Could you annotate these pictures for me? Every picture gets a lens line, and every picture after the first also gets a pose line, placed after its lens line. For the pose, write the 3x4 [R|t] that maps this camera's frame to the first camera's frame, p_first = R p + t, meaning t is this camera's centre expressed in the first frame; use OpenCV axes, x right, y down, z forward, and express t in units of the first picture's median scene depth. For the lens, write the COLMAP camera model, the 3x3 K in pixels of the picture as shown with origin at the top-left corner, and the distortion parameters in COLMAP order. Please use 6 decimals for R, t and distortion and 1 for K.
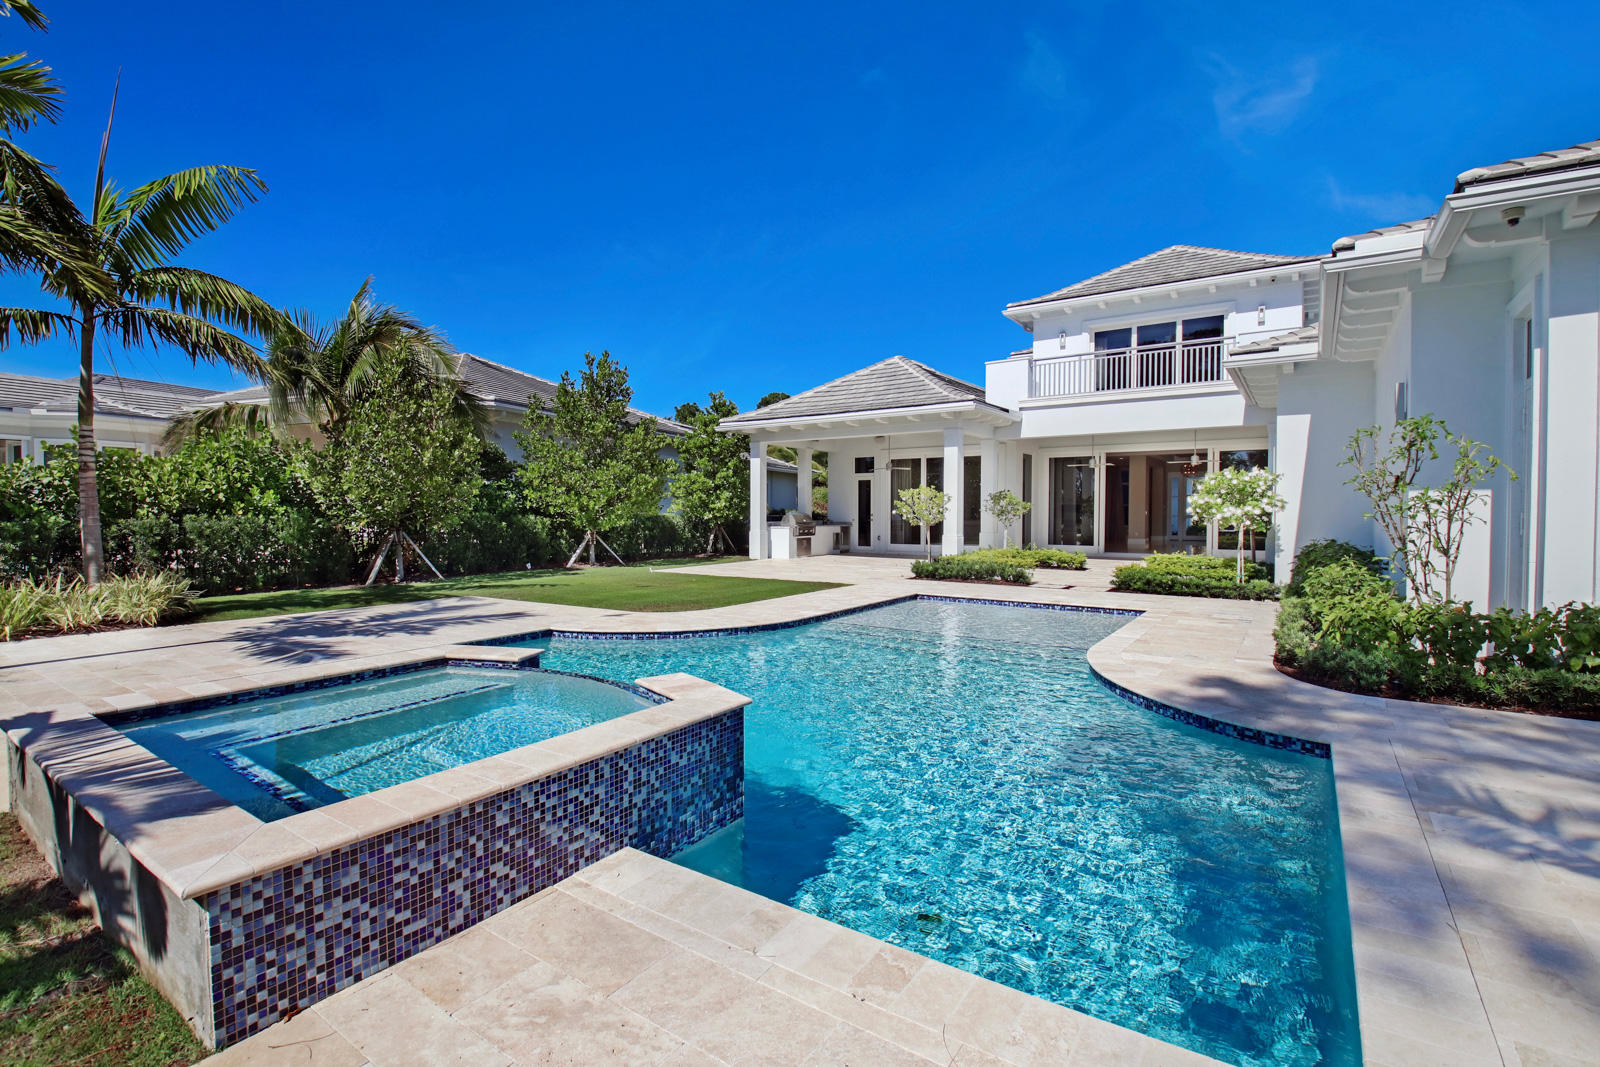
lens RADIAL K [[741.4, 0, 786.5], [0, 741.4, 529.3], [0, 0, 1]] dist [0.022273, -0.035160]
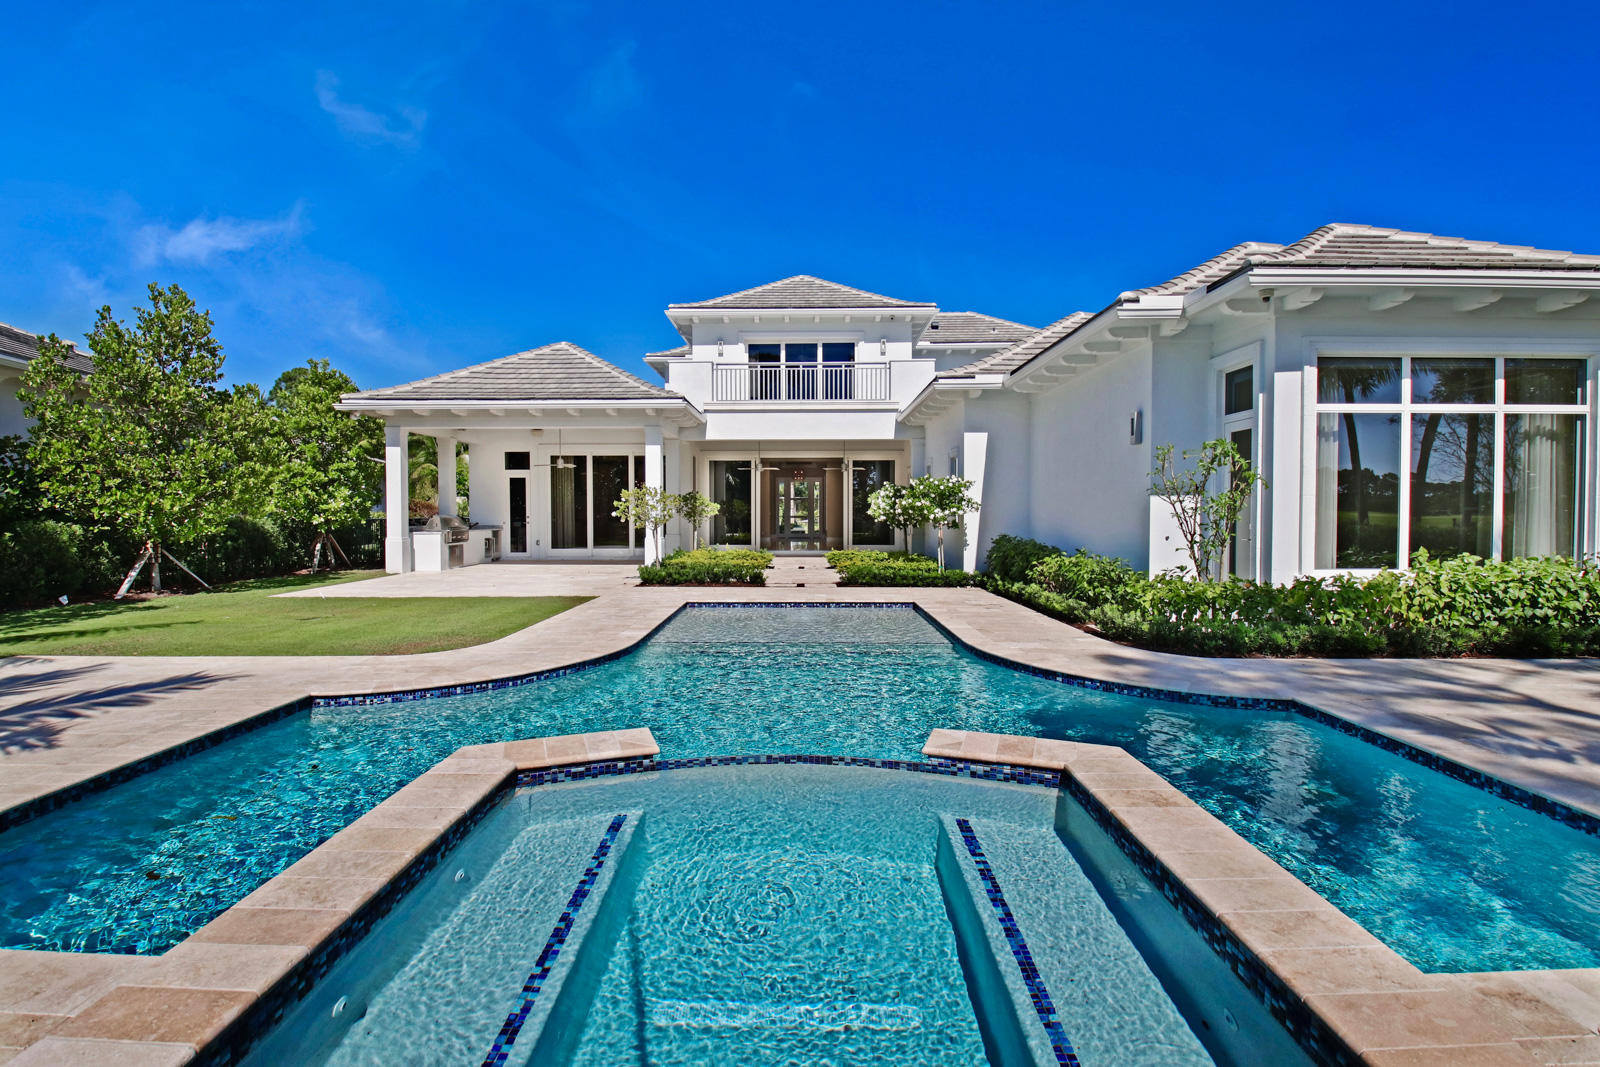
lens RADIAL K [[741.4, 0, 786.5], [0, 741.4, 529.3], [0, 0, 1]] dist [0.022273, -0.035160]
pose [[0.825930, -0.015200, 0.563568, -0.150614], [0.016238, 0.999863, 0.003171, -0.002944], [-0.563539, 0.006532, 0.826064, 0.102082]]
